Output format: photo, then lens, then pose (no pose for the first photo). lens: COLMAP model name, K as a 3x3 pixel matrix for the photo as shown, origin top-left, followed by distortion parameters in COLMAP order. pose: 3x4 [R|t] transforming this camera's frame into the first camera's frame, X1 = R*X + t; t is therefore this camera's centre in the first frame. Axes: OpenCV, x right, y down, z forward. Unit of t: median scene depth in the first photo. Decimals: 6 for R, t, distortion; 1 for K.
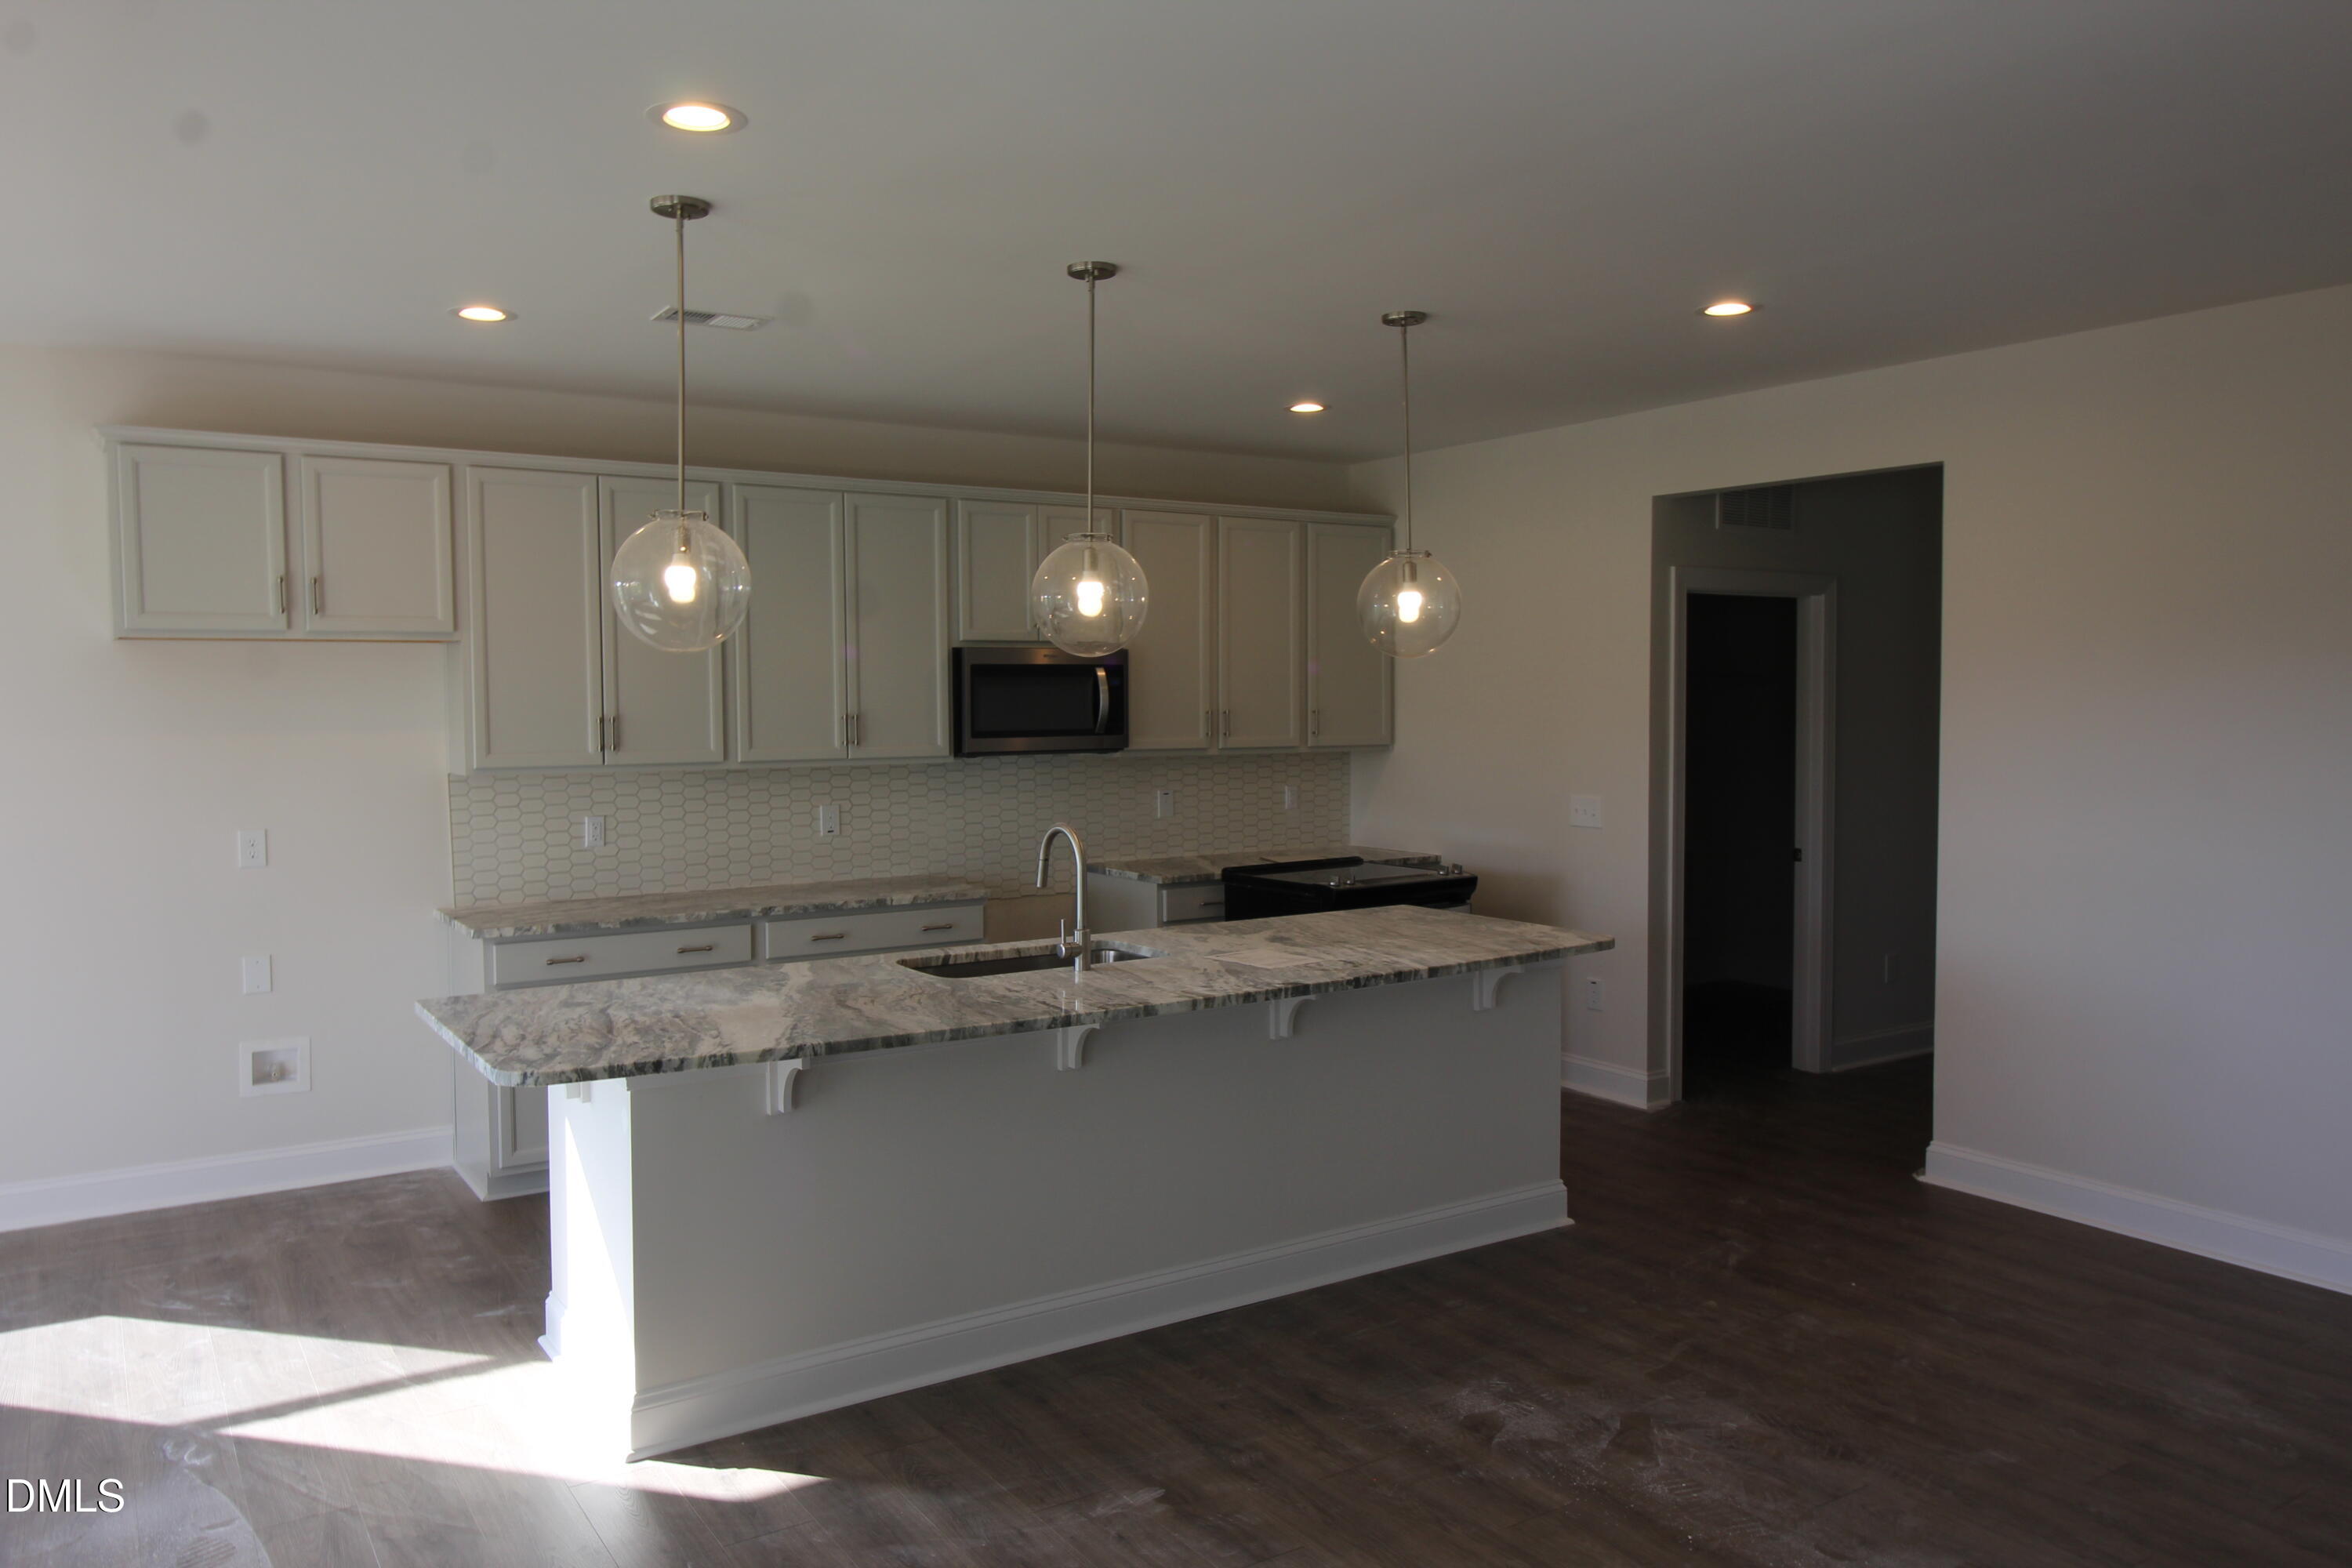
lens RADIAL K [[1647.5, 0, 1162.2], [0, 1647.5, 789.0], [0, 0, 1]] dist [0.019562, 0.004880]
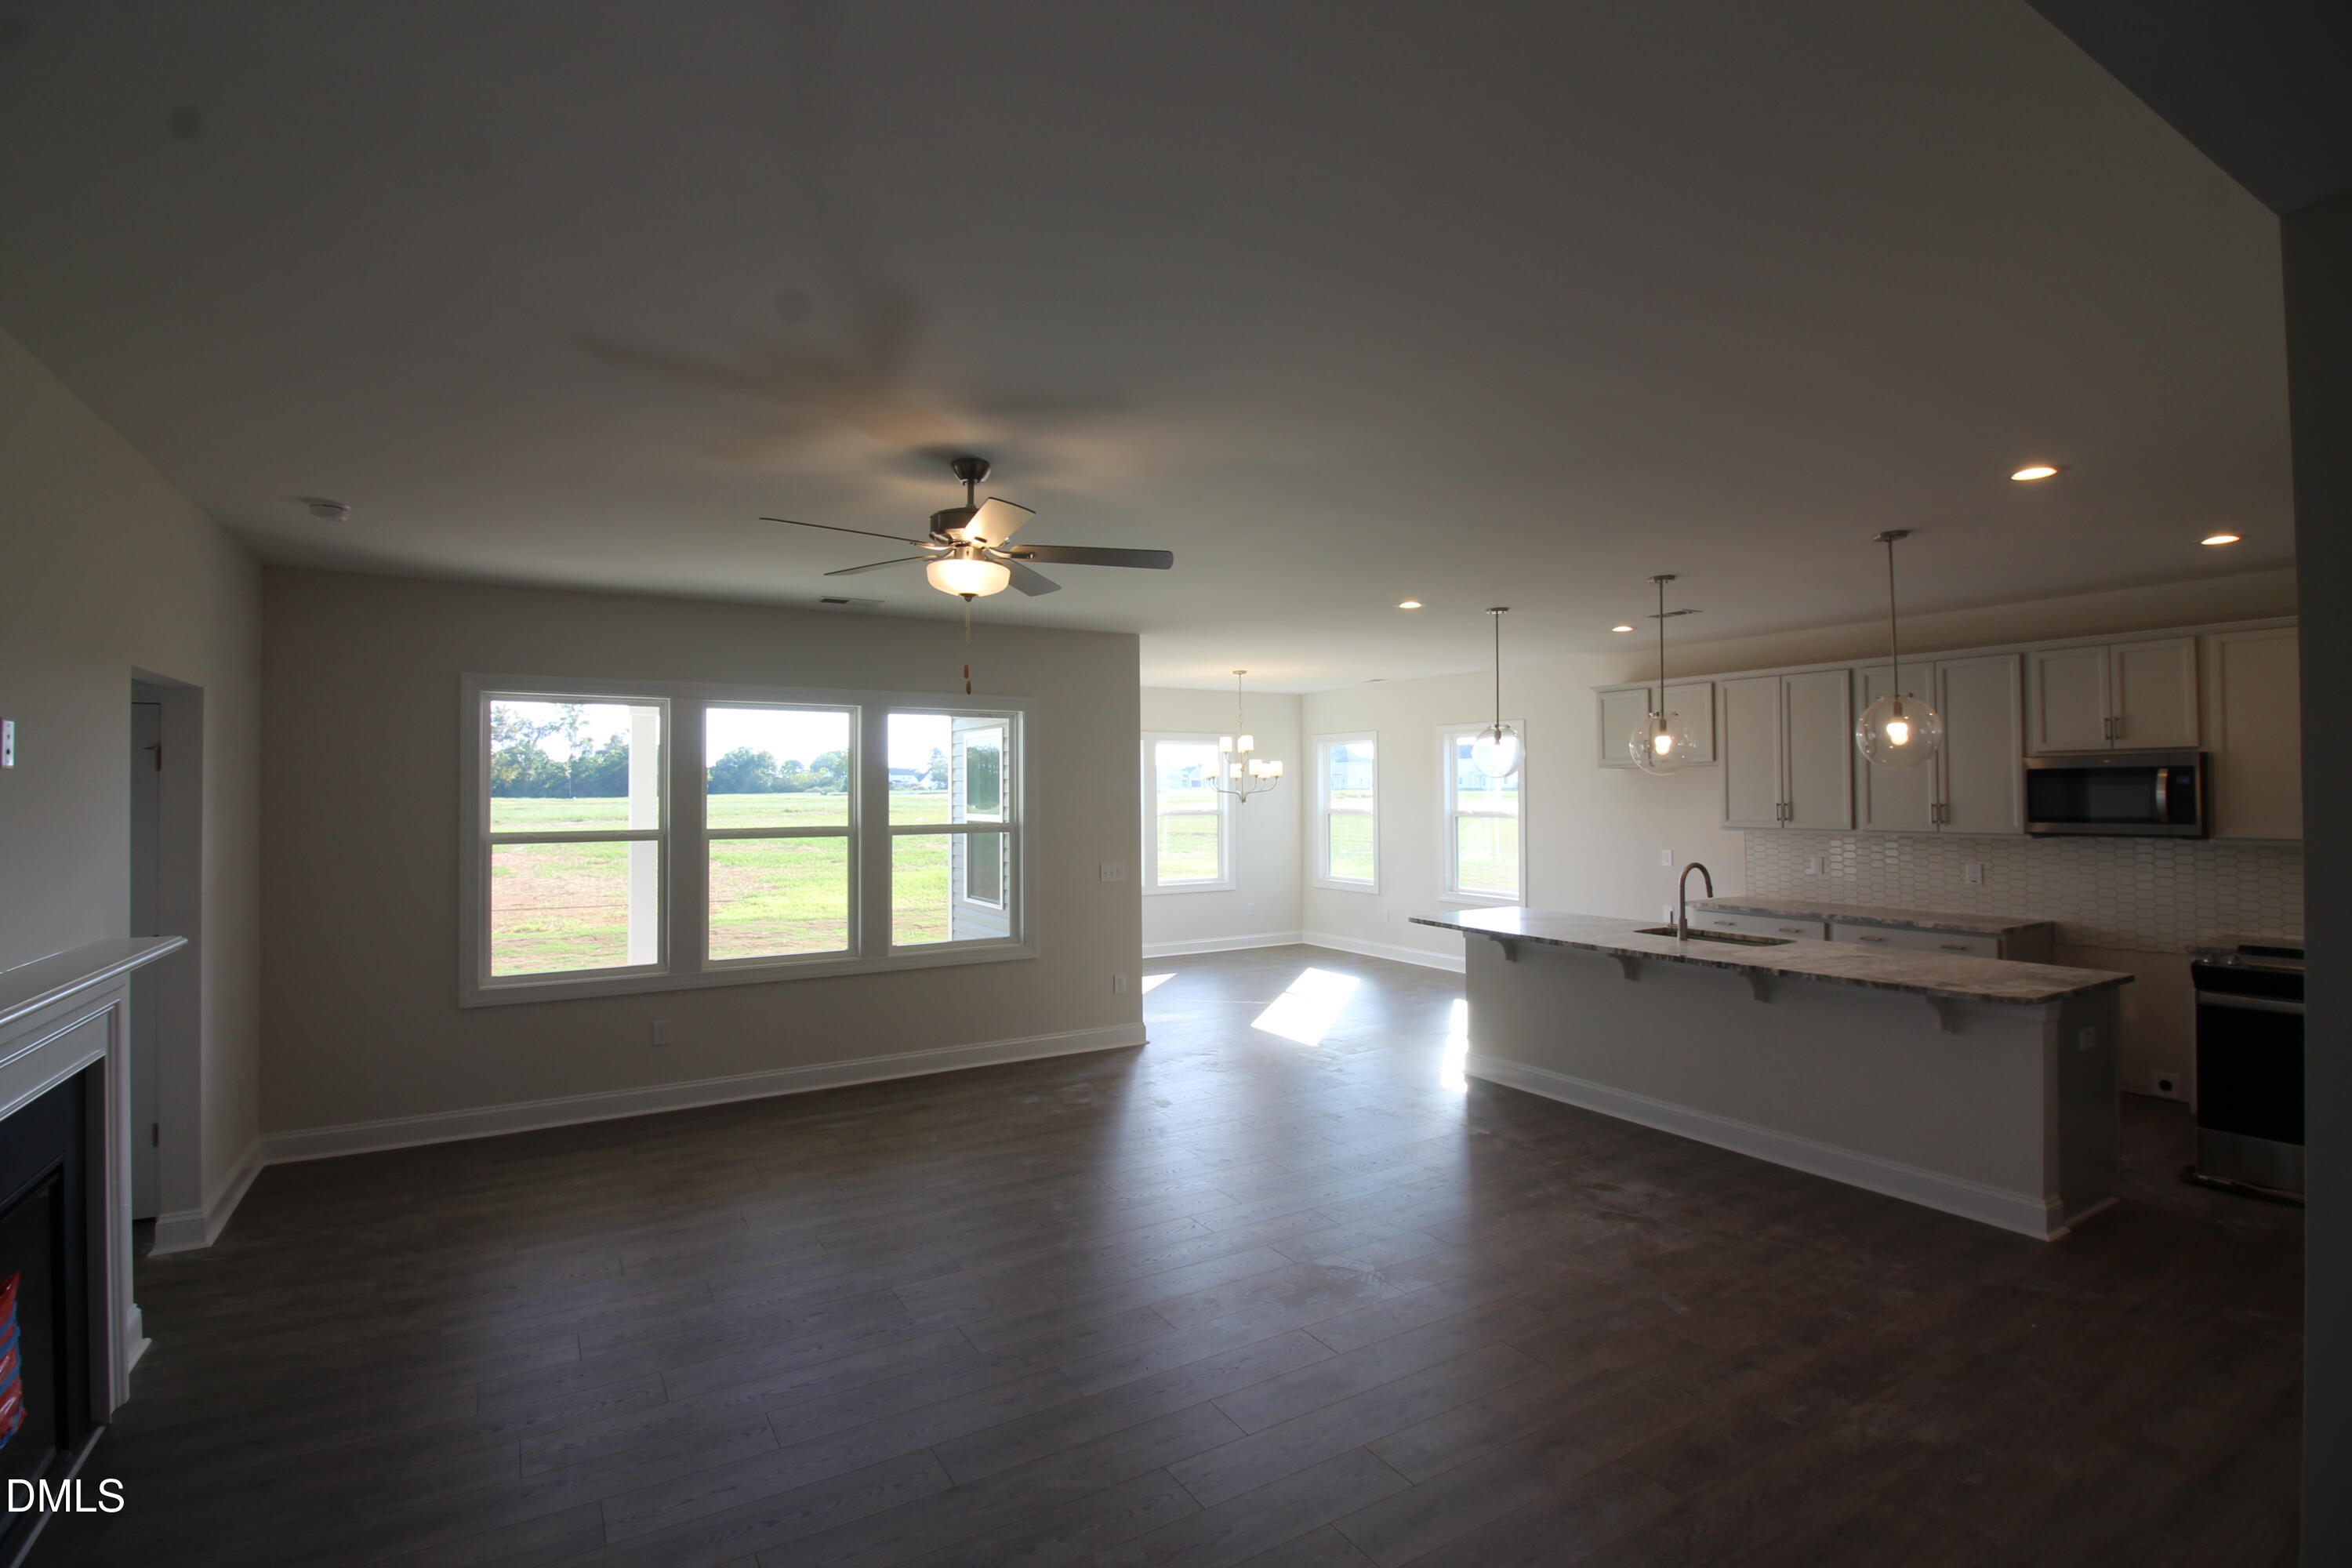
lens RADIAL K [[1082.5, 0, 1142.0], [0, 1082.5, 804.4], [0, 0, 1]] dist [-0.002327, -0.003609]
pose [[-0.048571, 0.018266, -0.998653, 1.033613], [-0.047491, 0.998660, 0.020576, -0.036001], [0.997690, 0.048427, -0.047639, 0.368068]]
